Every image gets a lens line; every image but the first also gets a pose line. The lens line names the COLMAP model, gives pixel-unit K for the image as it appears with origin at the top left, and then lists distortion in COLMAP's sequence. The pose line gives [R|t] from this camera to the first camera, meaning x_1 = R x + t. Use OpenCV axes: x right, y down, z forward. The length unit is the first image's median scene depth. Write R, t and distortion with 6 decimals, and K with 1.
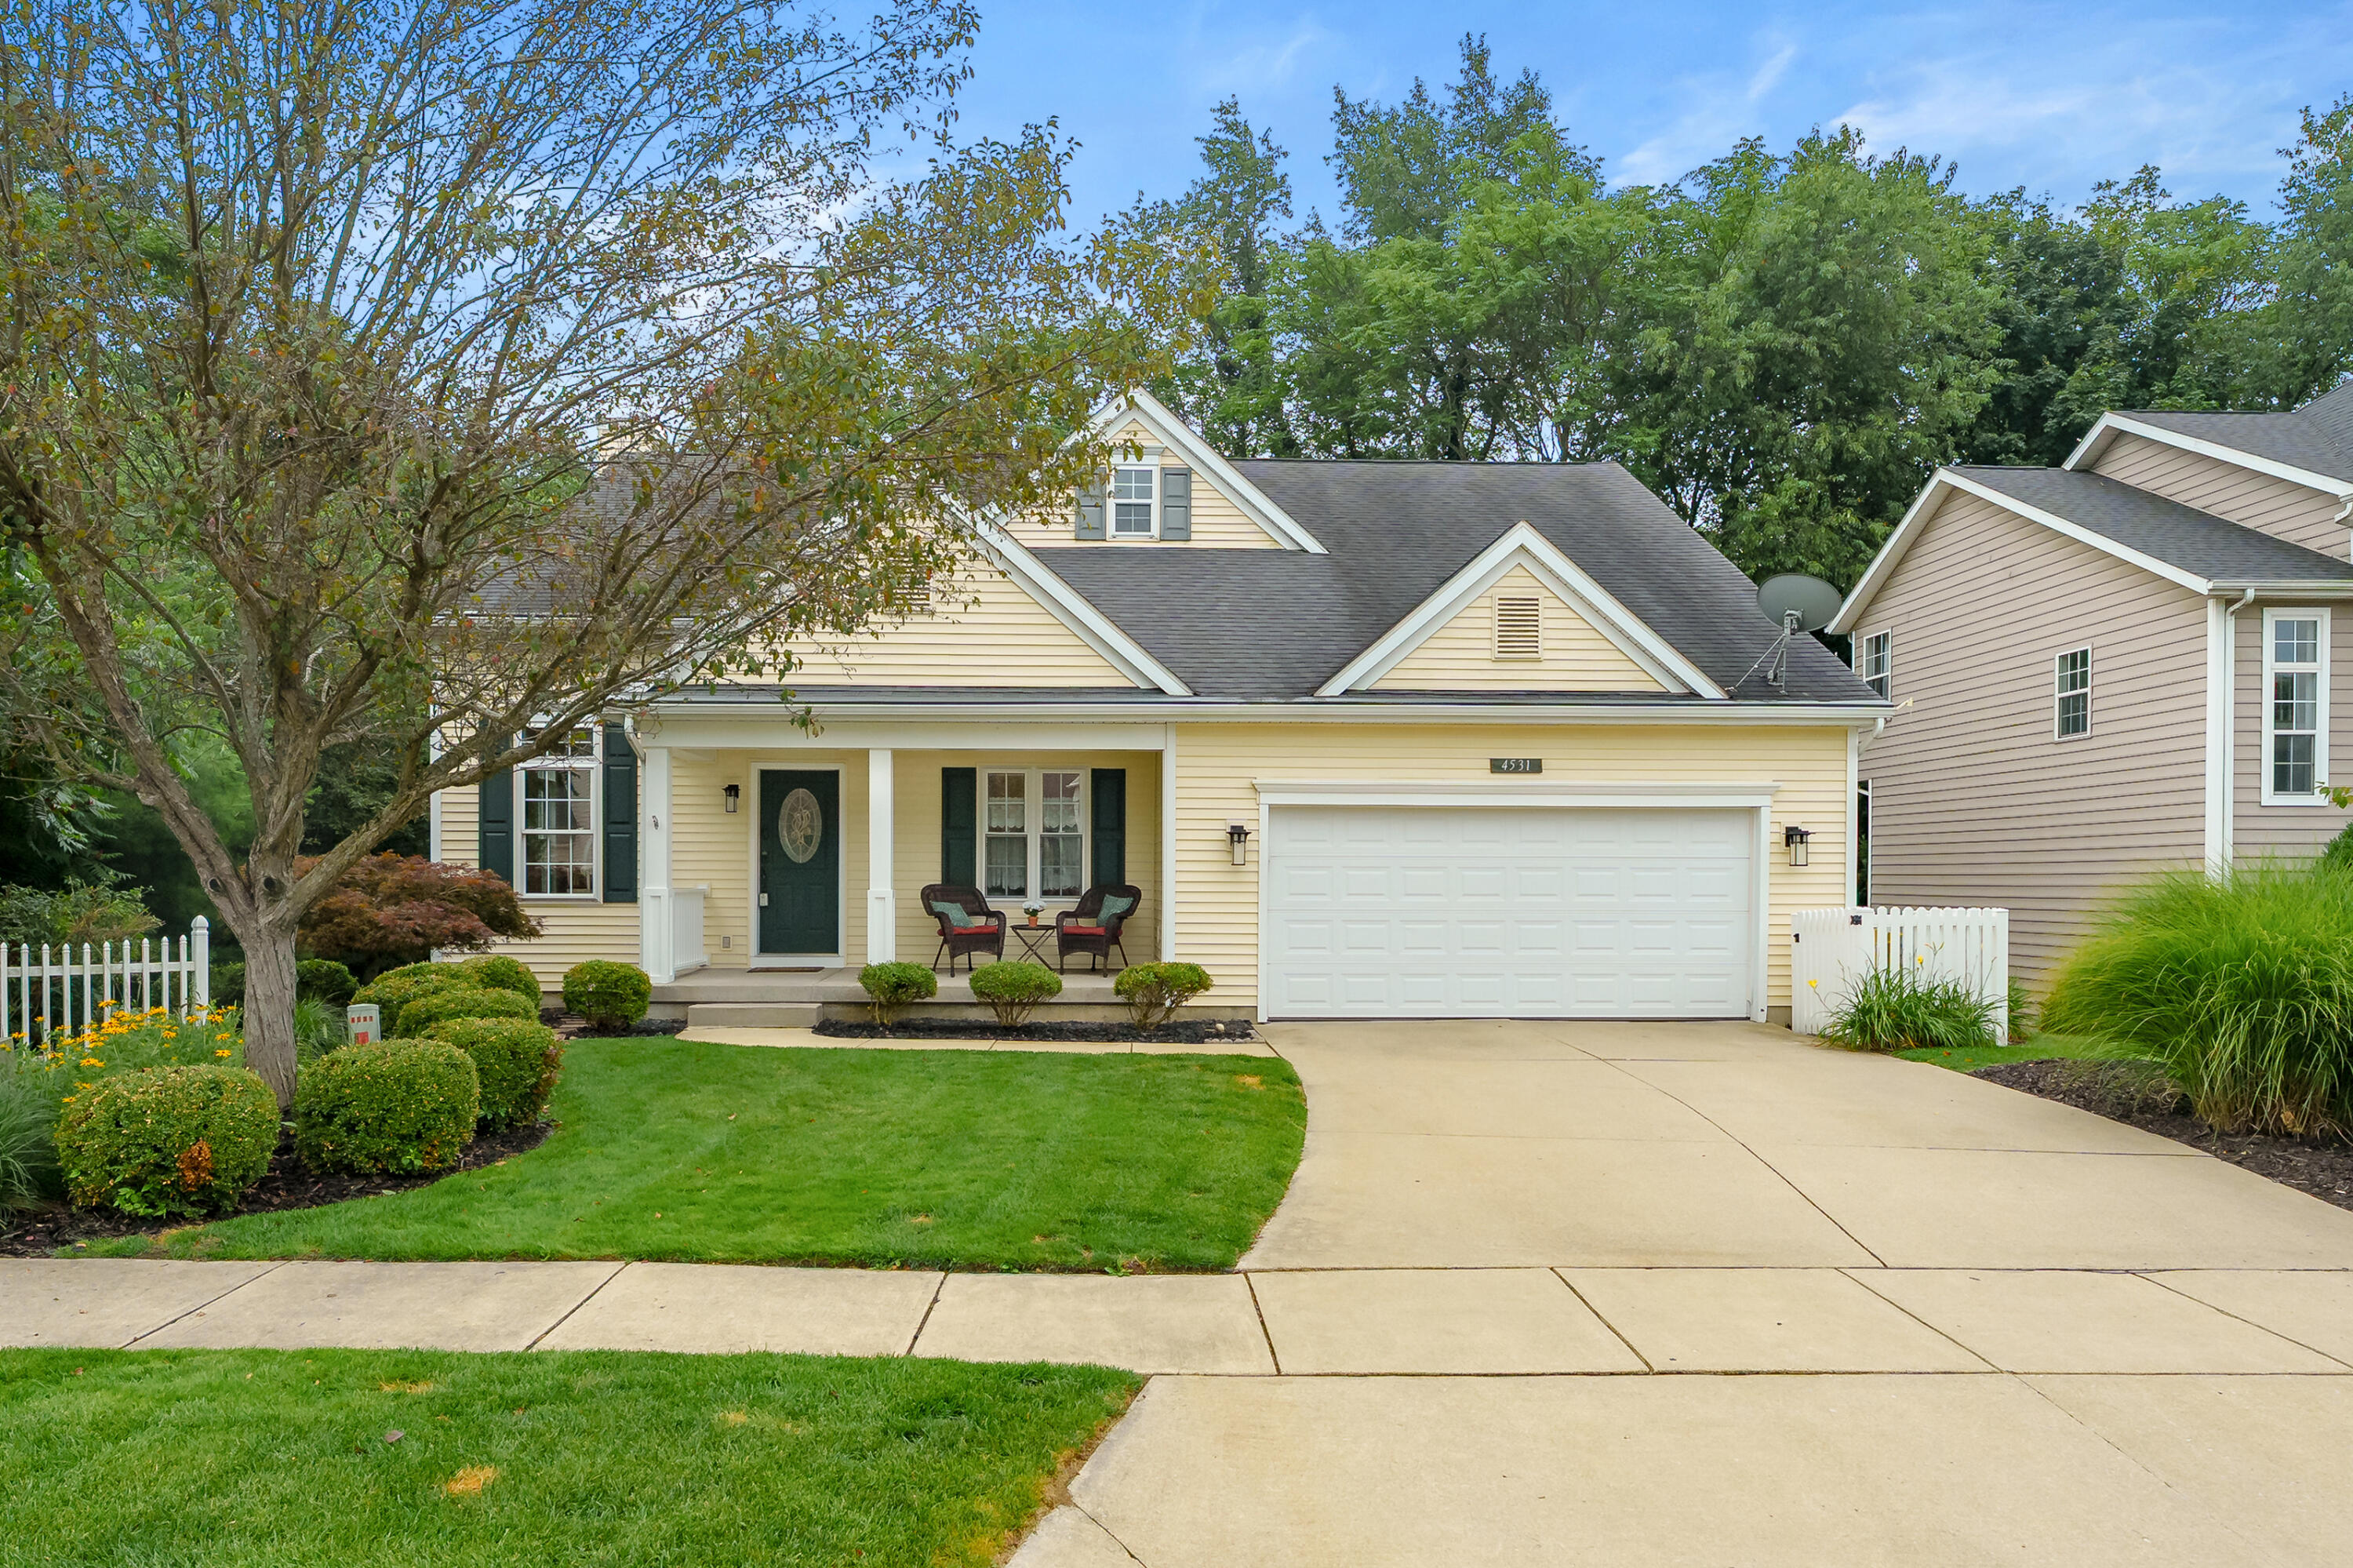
lens RADIAL K [[1325.6, 0, 1175.4], [0, 1325.6, 782.4], [0, 0, 1]] dist [-0.006459, 0.000616]
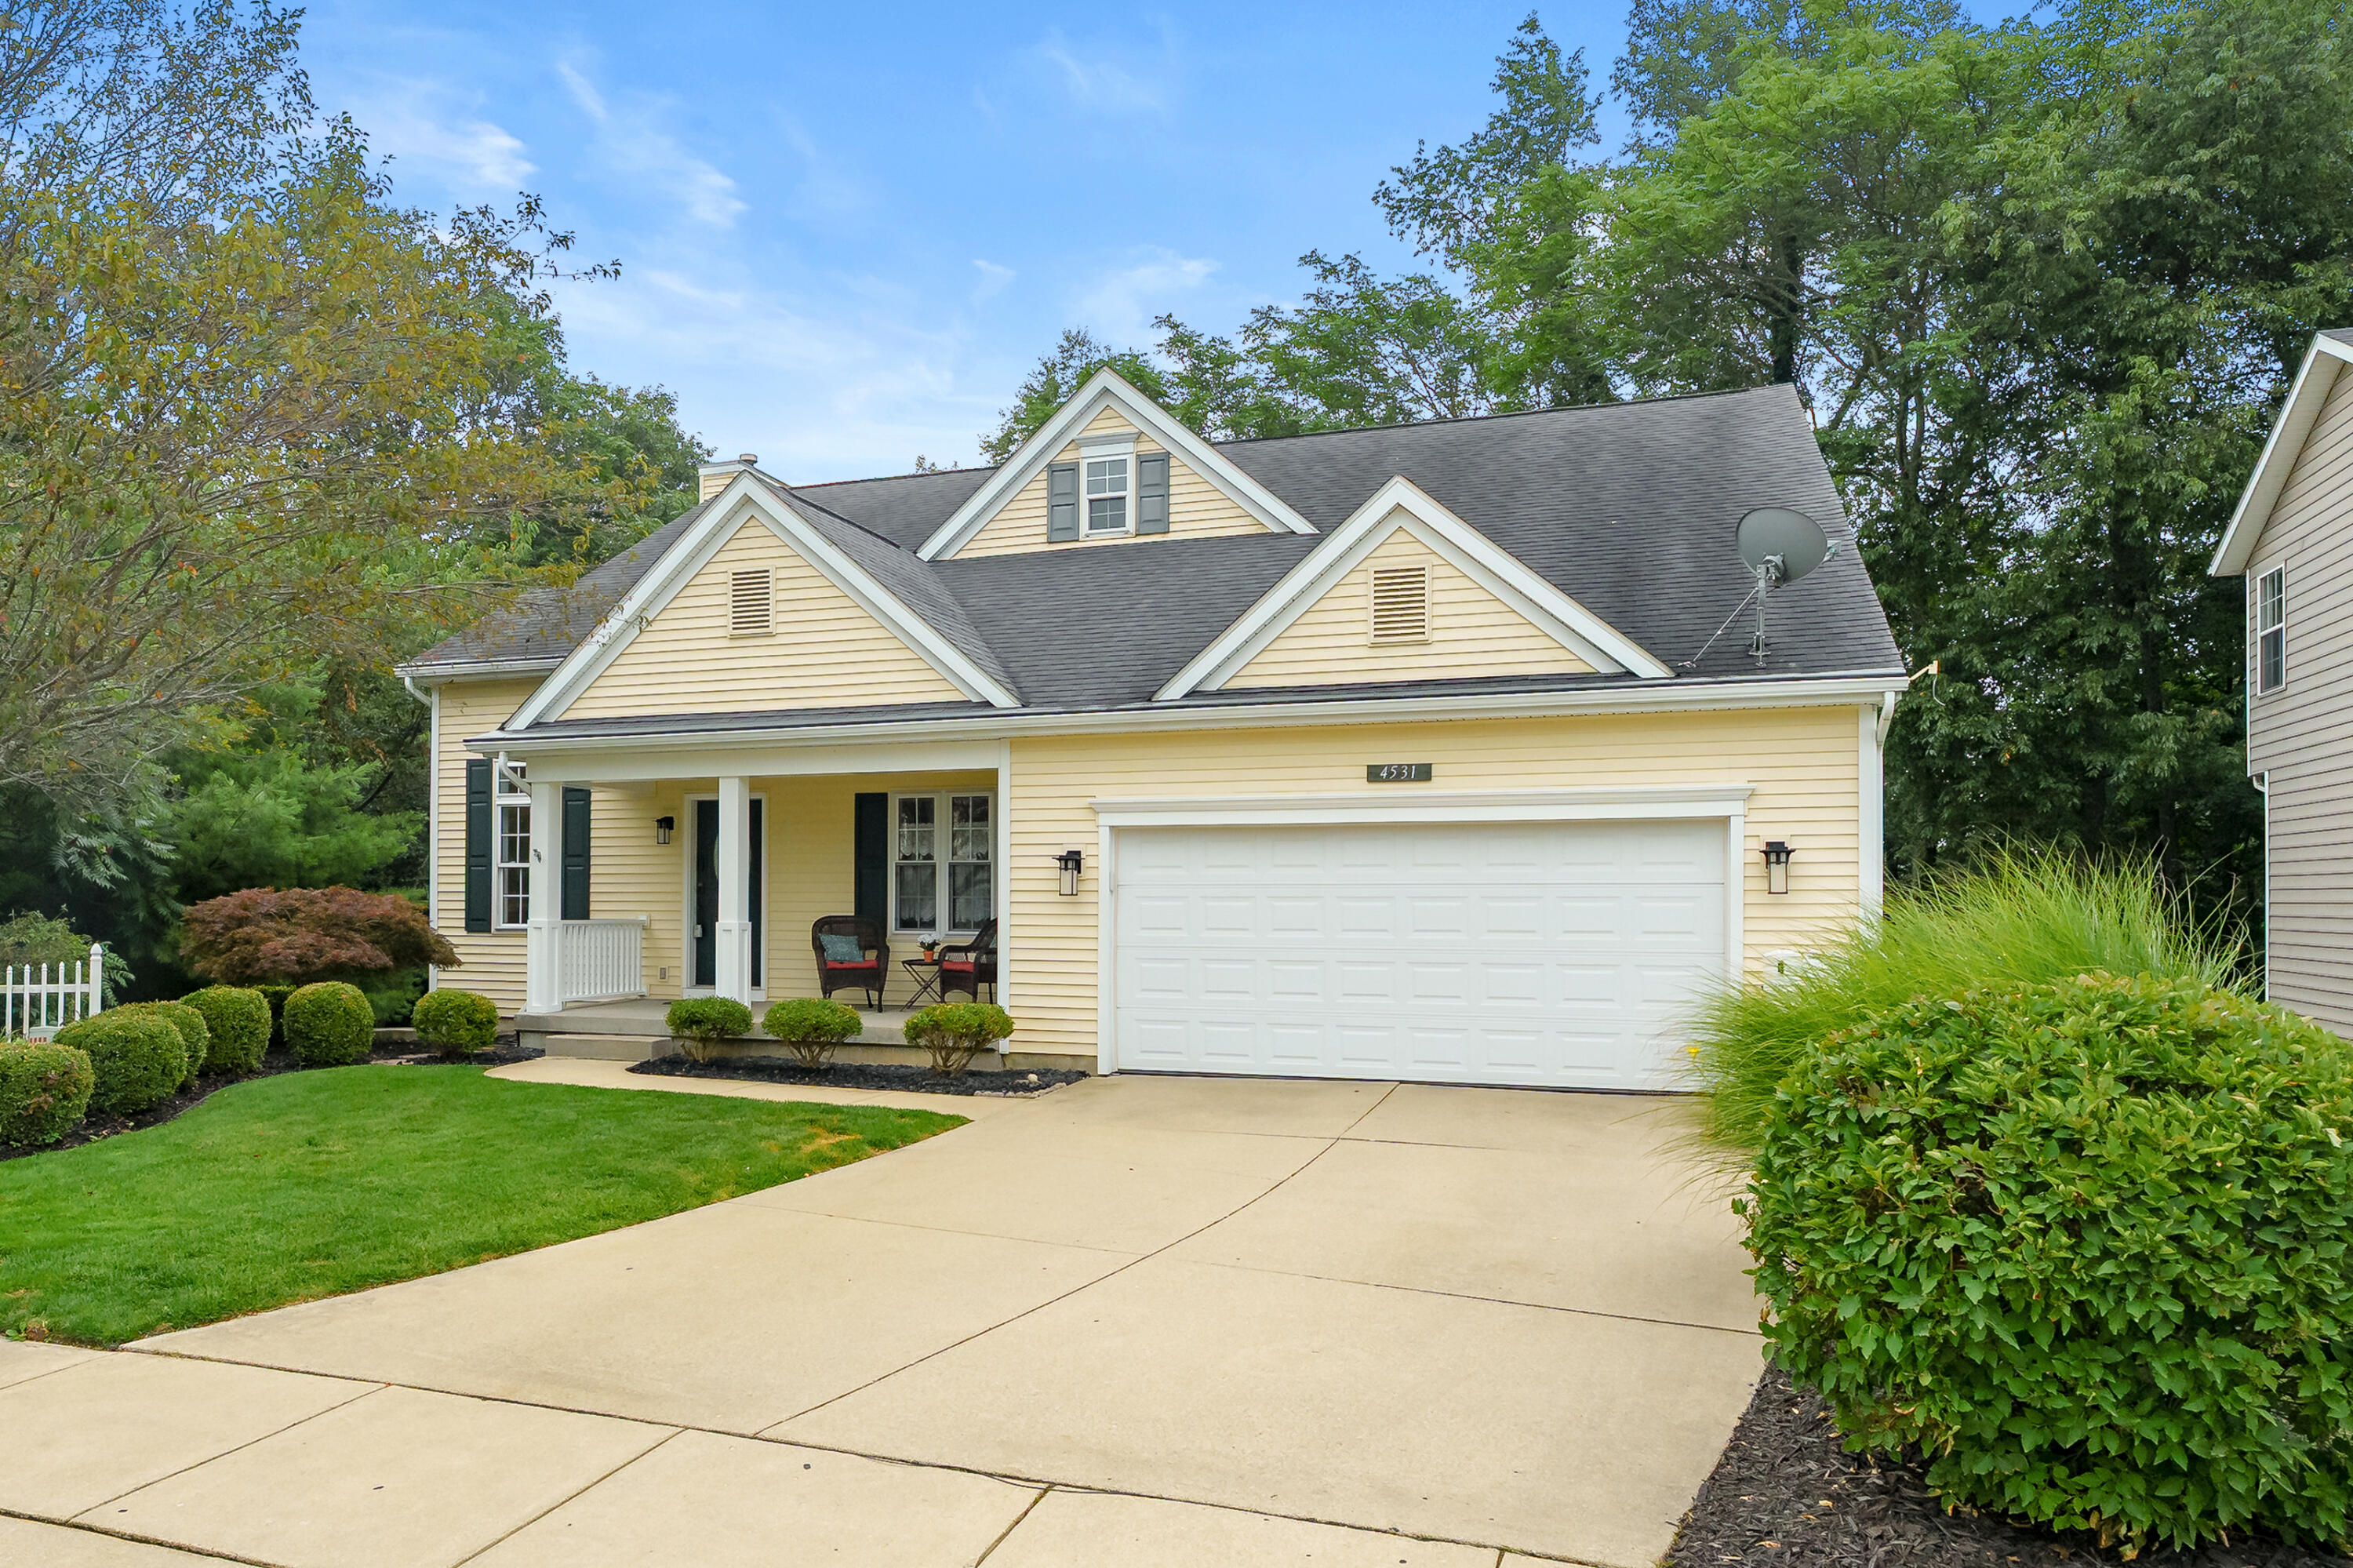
lens RADIAL K [[1406.7, 0, 1176.4], [0, 1406.7, 795.1], [0, 0, 1]] dist [-0.003328, -0.000880]
pose [[0.940127, -0.027264, -0.339732, 0.420329], [0.025783, 0.999628, -0.008873, 0.005315], [0.339847, -0.000417, 0.940481, 0.130757]]
